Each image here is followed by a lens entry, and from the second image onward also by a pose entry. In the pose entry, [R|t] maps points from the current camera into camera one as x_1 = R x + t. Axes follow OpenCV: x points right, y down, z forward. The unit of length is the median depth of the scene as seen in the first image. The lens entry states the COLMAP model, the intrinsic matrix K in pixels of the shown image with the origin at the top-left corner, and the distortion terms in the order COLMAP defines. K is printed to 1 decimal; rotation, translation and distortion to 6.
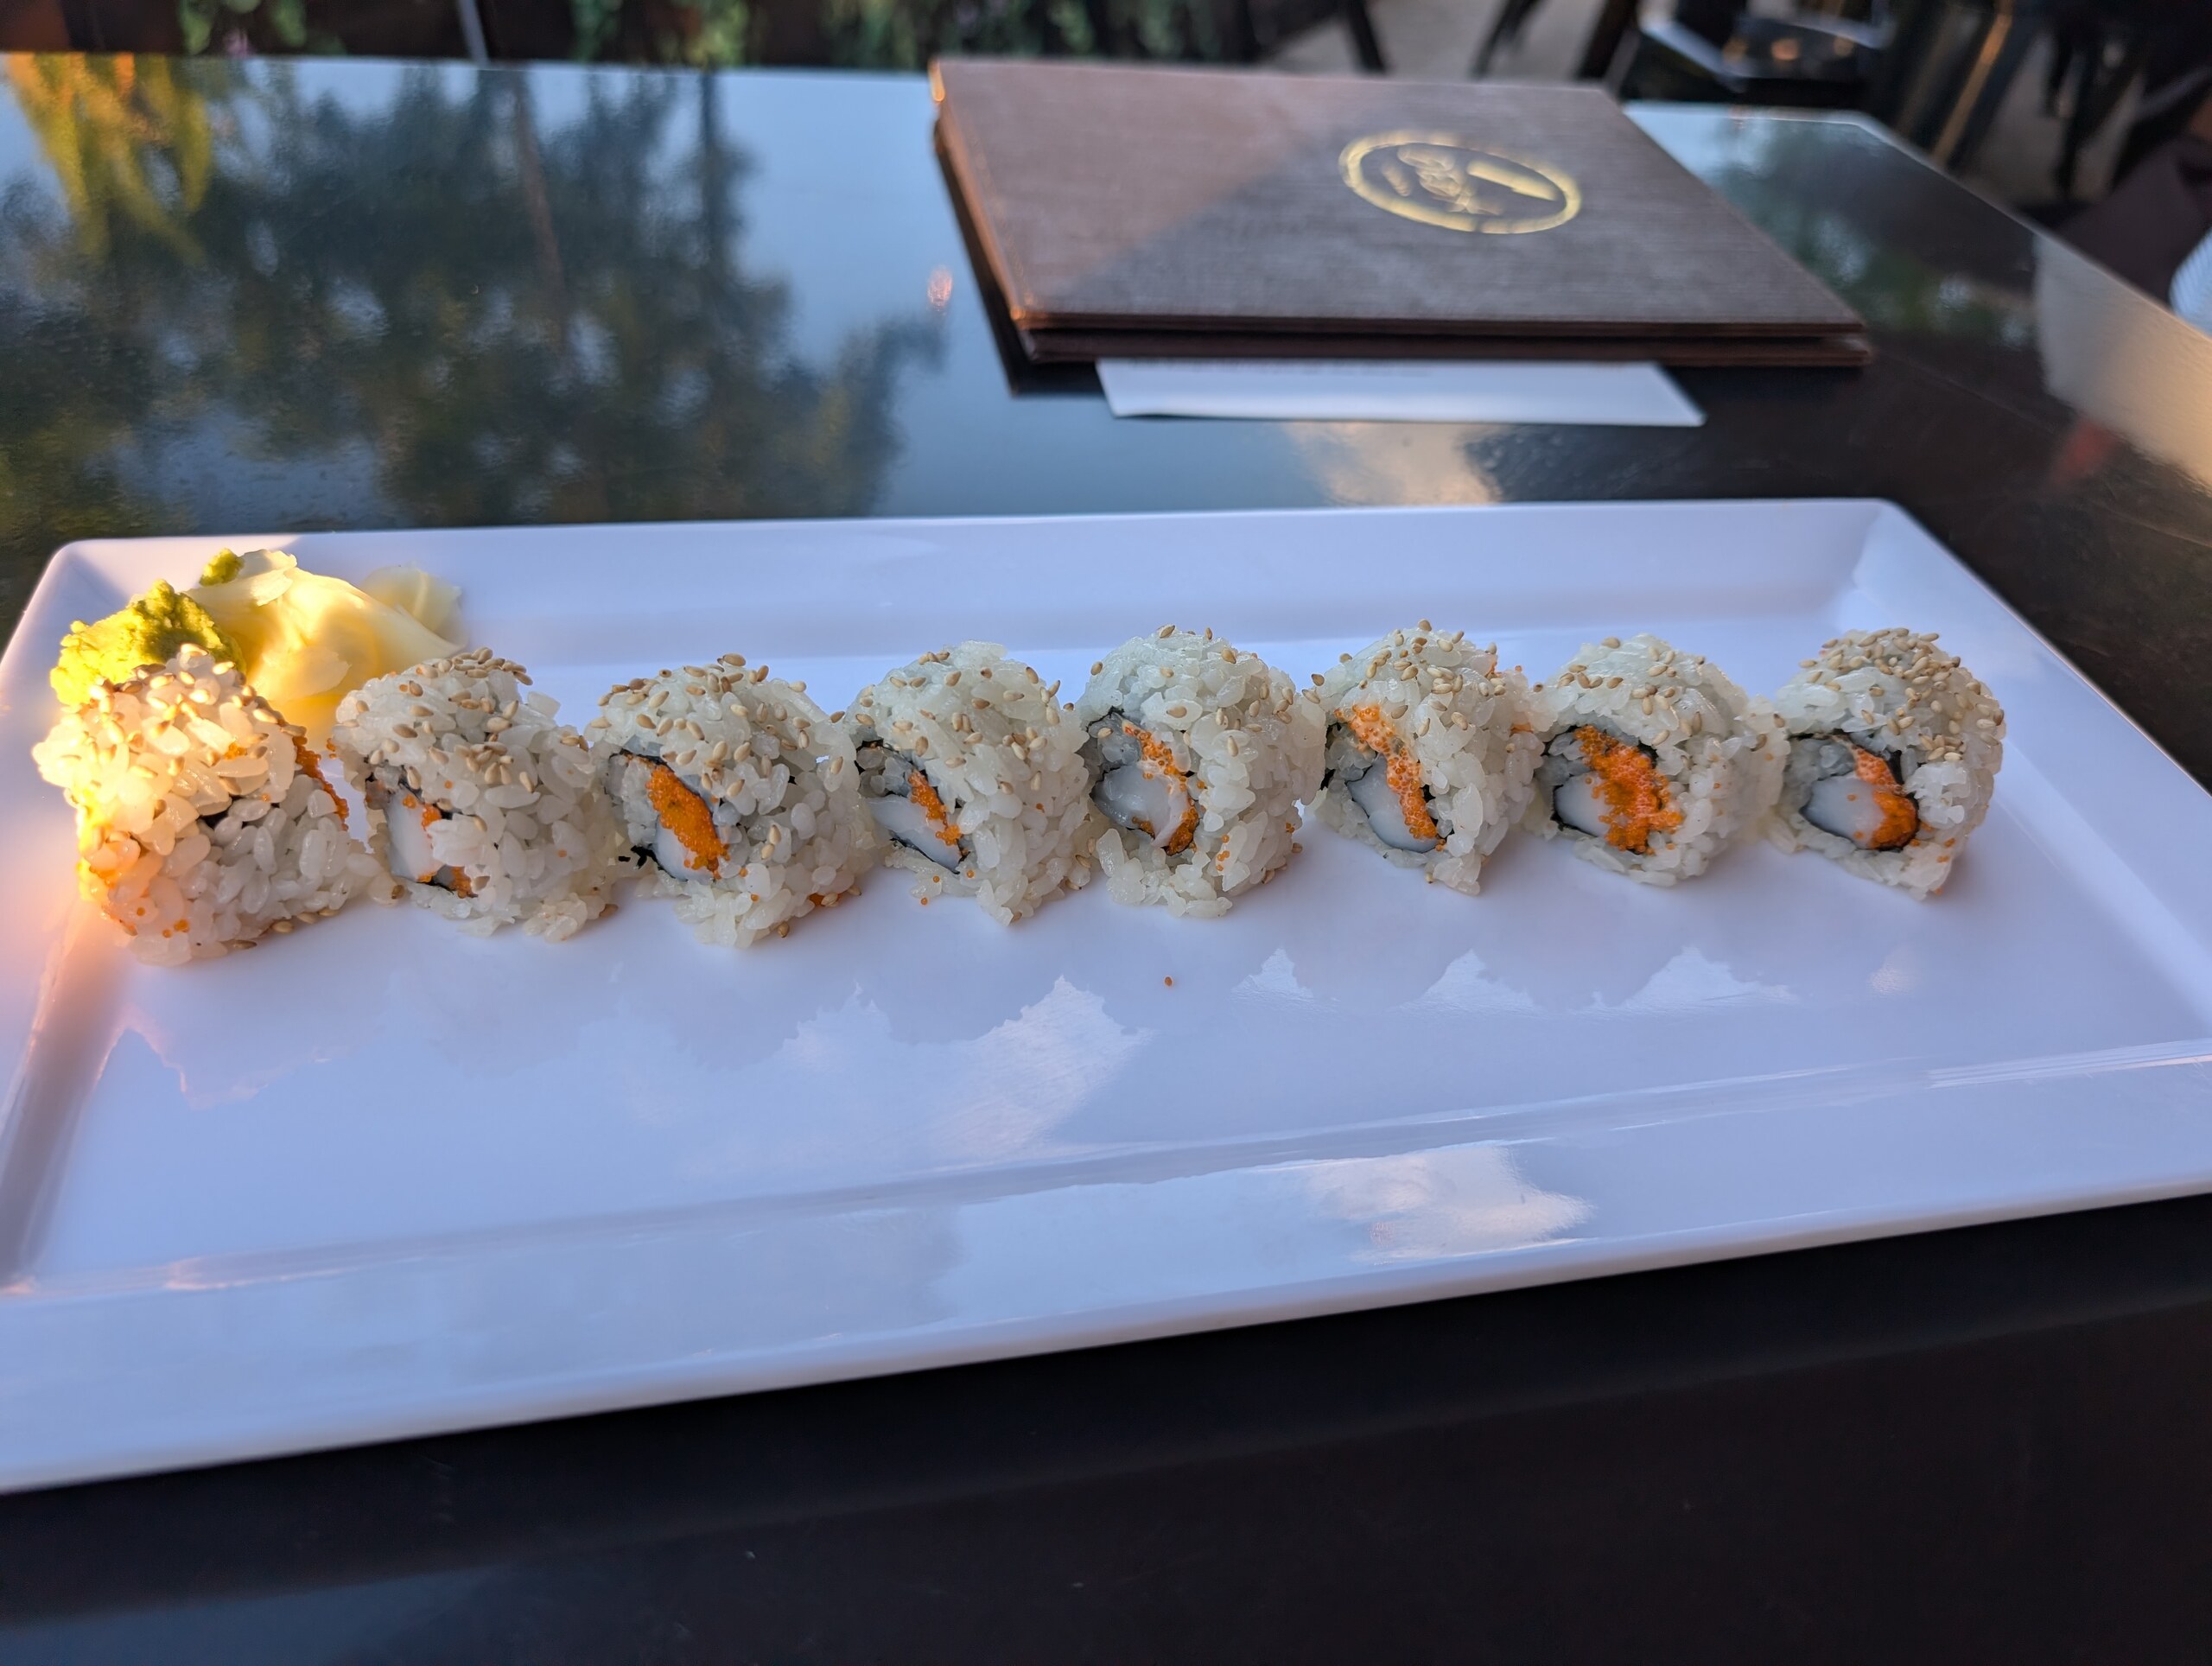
lens RADIAL K [[1567.3, 0, 1103.8], [0, 1567.3, 885.2], [0, 0, 1]] dist [-0.000104, -0.000565]
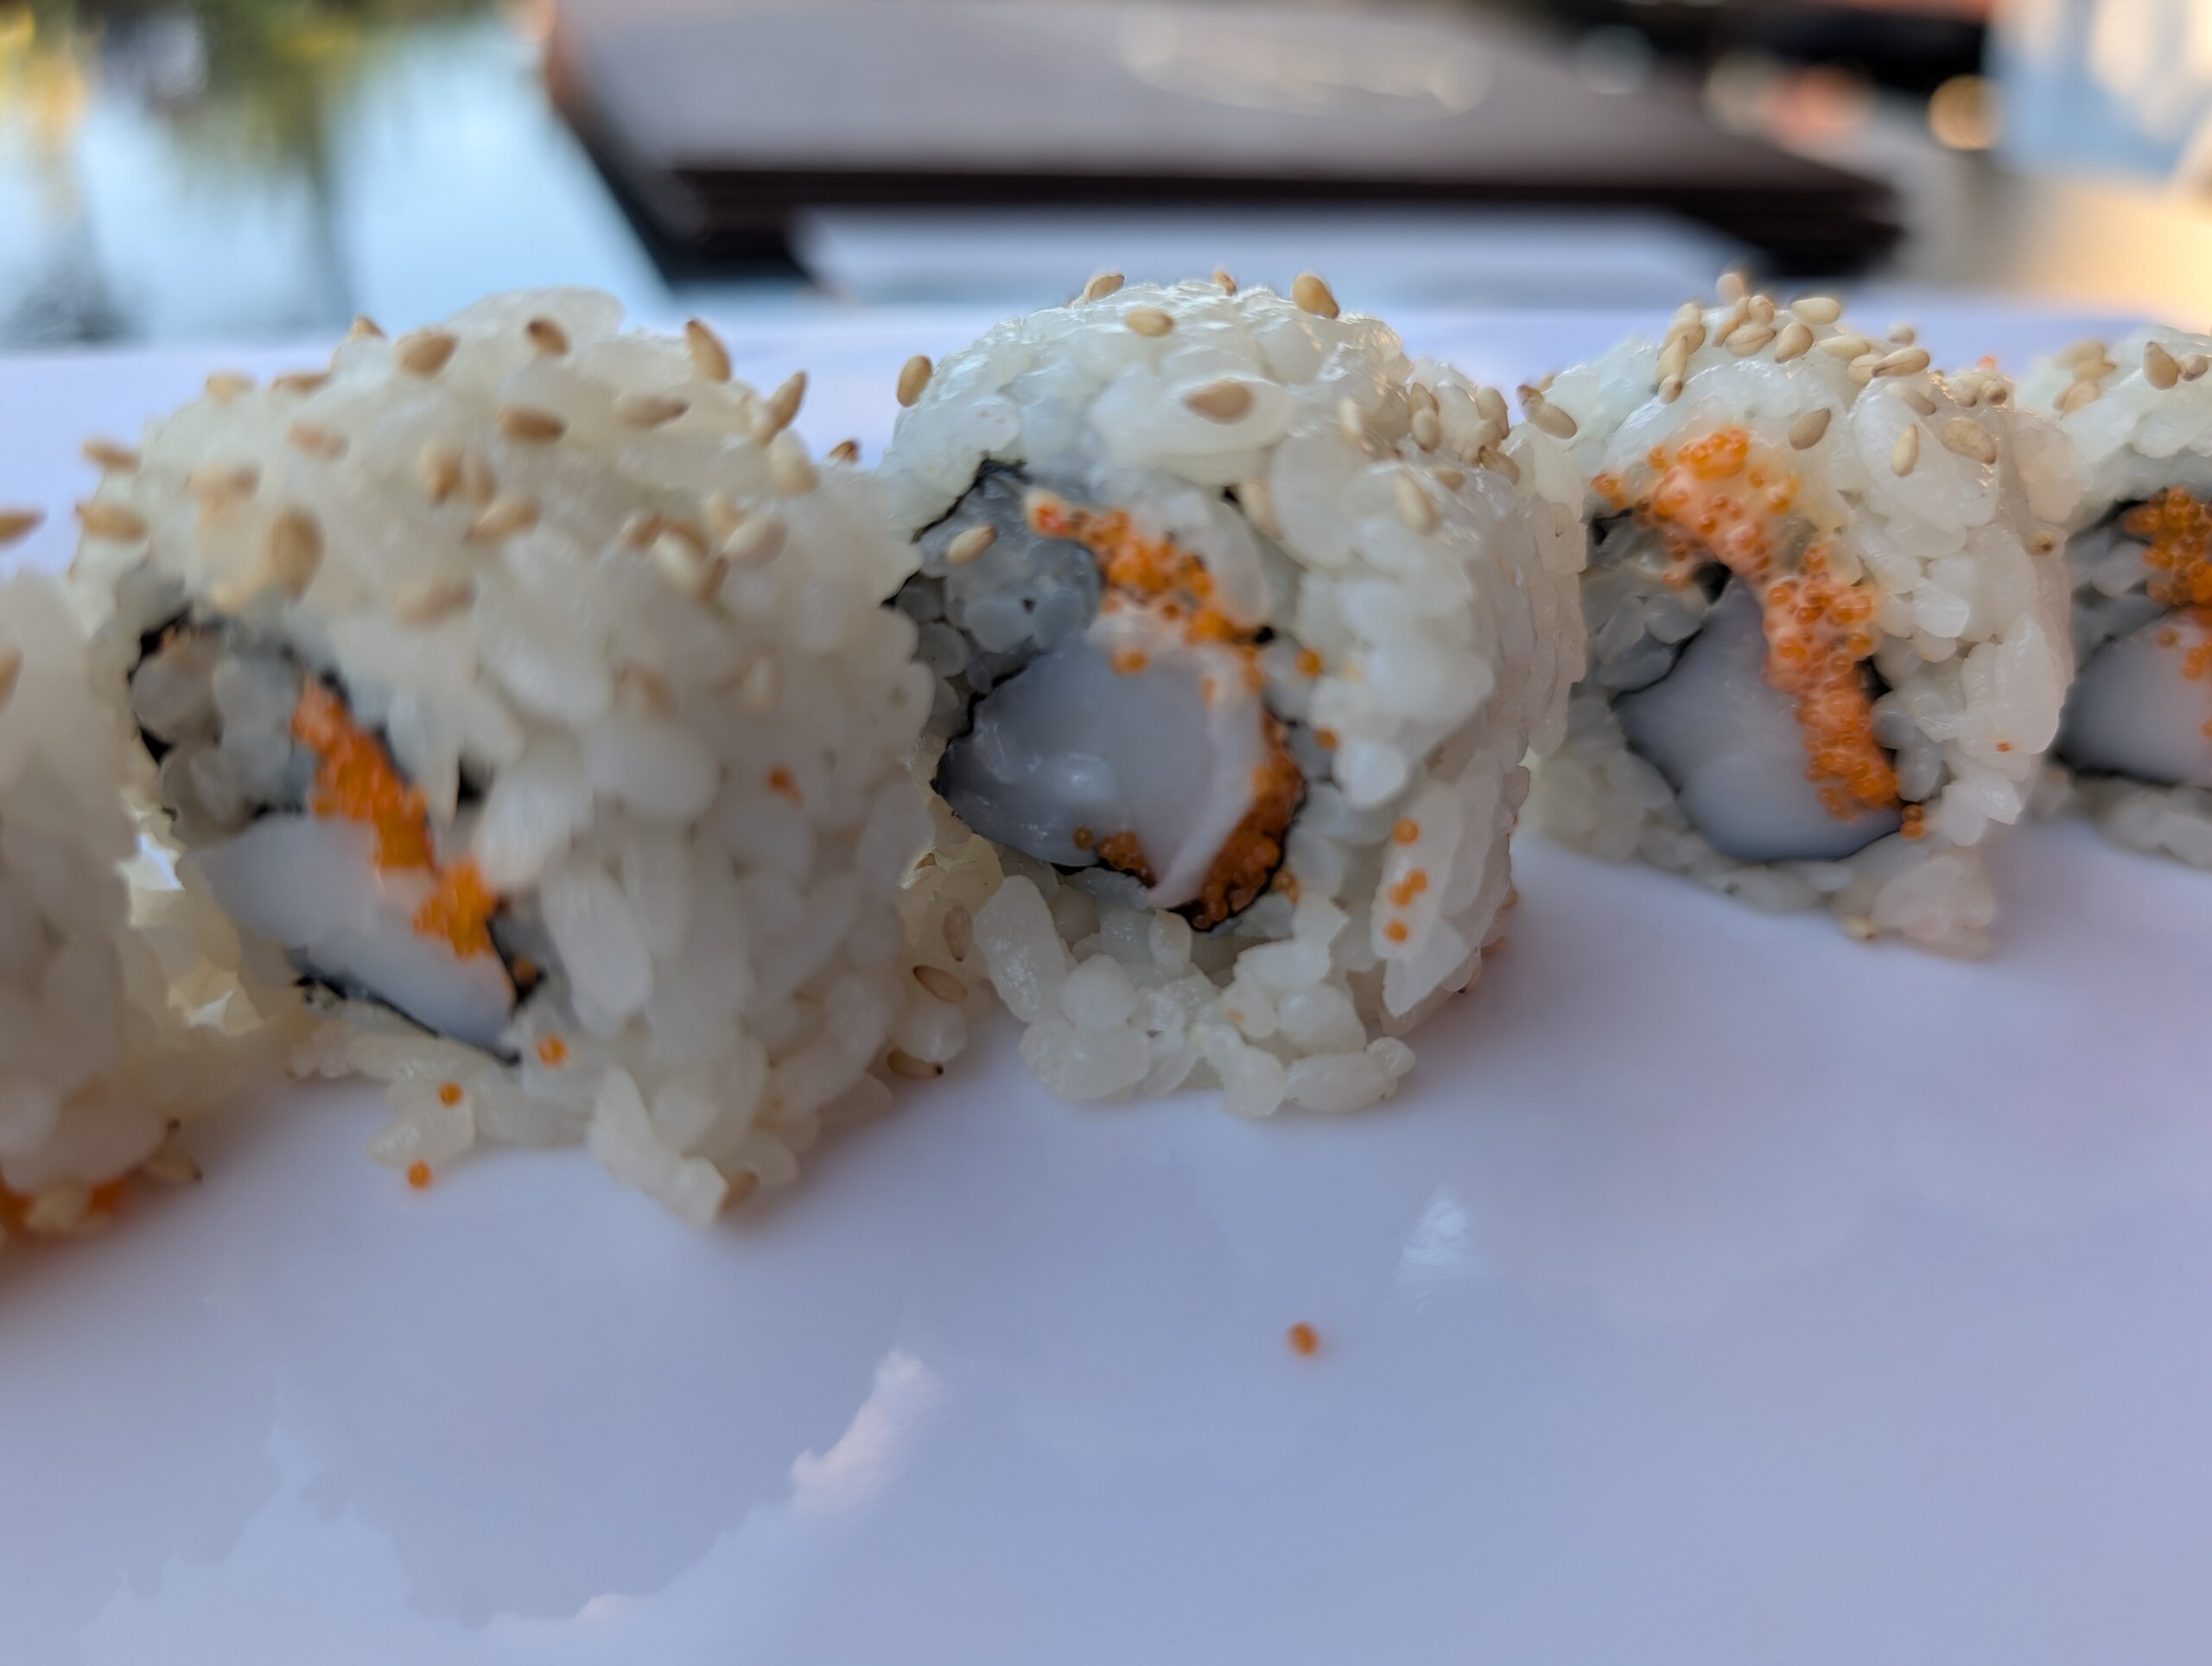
lens RADIAL K [[1855.9, 0, 1170.3], [0, 1855.9, 834.4], [0, 0, 1]] dist [-0.086361, -0.003534]
pose [[0.978812, -0.110995, 0.172067, -0.029394], [0.138142, 0.978241, -0.154796, 0.020090], [-0.151141, 0.175286, 0.972847, 0.643388]]
